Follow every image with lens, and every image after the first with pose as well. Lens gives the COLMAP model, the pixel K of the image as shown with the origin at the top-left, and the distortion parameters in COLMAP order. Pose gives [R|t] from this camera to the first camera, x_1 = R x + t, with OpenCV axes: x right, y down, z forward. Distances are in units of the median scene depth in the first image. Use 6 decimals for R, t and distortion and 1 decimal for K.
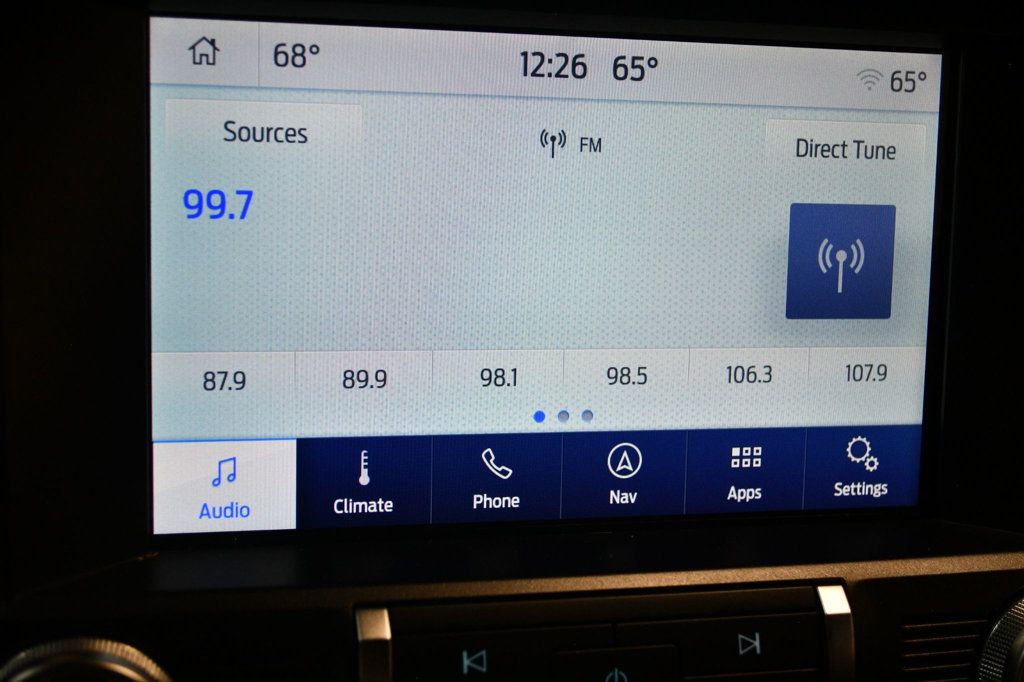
lens RADIAL K [[1425.4, 0, 508.2], [0, 1425.4, 343.7], [0, 0, 1]] dist [-0.002403, 0.000000]
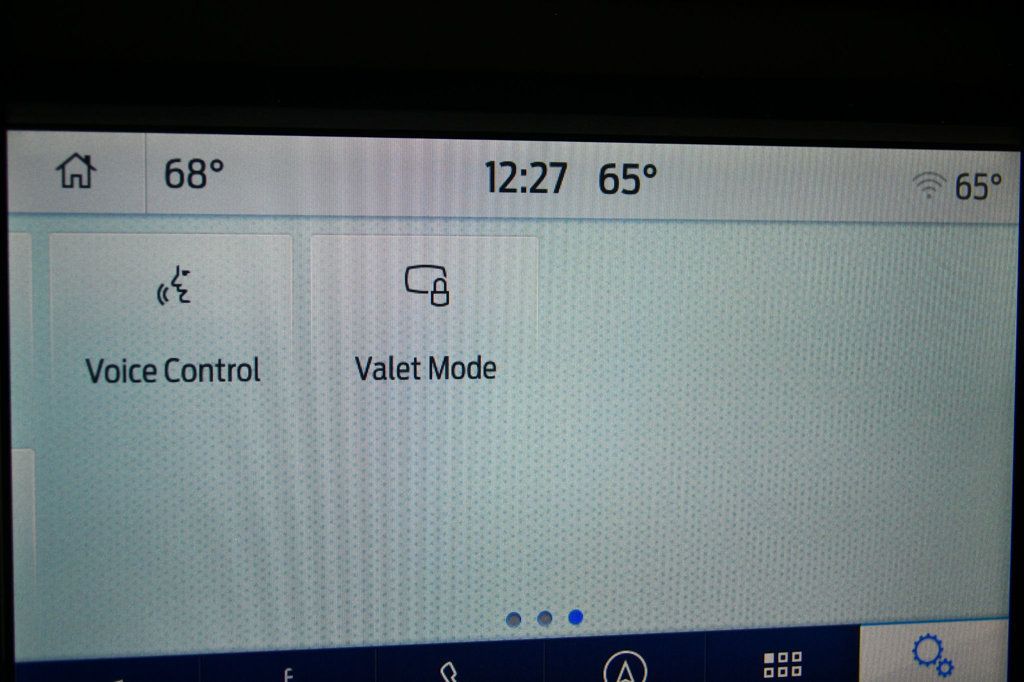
lens RADIAL K [[1457.6, 0, 506.7], [0, 1457.6, 342.1], [0, 0, 1]] dist [-0.006416, 0.000000]
pose [[0.998618, -0.012881, -0.050944, 0.061921], [0.010087, 0.998451, -0.054723, -0.058744], [0.051569, 0.054133, 0.997201, 0.192895]]
